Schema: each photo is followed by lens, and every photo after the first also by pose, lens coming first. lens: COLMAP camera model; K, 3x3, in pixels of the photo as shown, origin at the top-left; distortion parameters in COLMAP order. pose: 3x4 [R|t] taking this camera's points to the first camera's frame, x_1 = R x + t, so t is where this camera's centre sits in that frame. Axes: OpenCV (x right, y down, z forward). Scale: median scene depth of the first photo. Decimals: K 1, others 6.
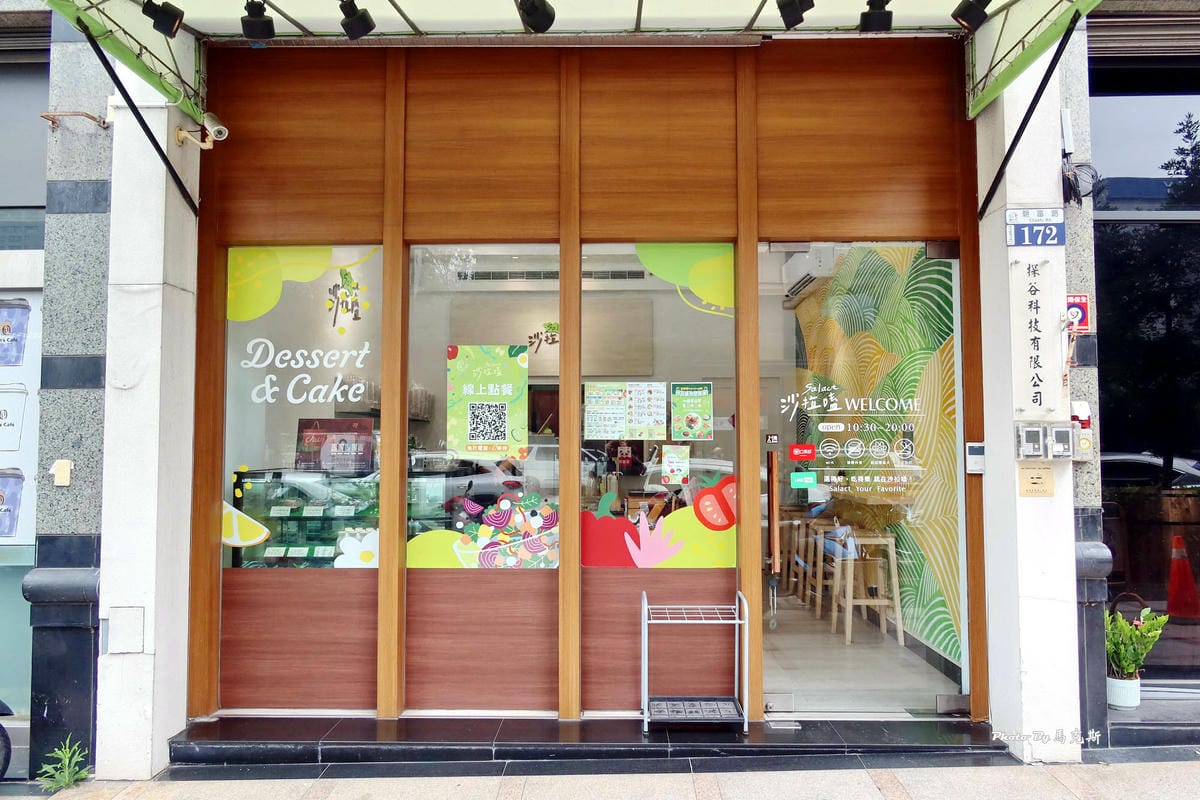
lens RADIAL K [[804.8, 0, 601.1], [0, 804.8, 399.5], [0, 0, 1]] dist [-0.014396, -0.001750]
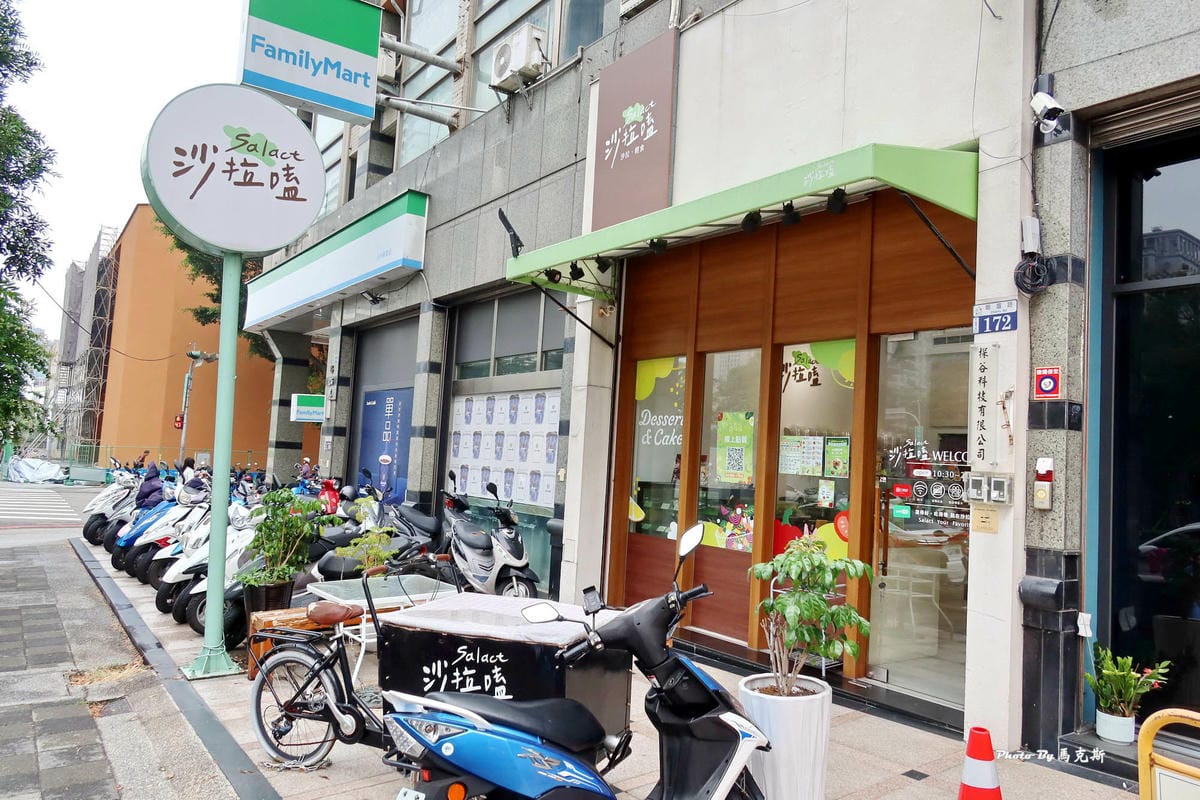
lens RADIAL K [[804.8, 0, 598.6], [0, 804.8, 401.1], [0, 0, 1]] dist [-0.014396, -0.001750]
pose [[0.608990, -0.020125, -0.792922, 0.998561], [-0.020214, 0.998960, -0.040880, -0.017888], [0.792920, 0.040924, 0.607950, -0.213098]]
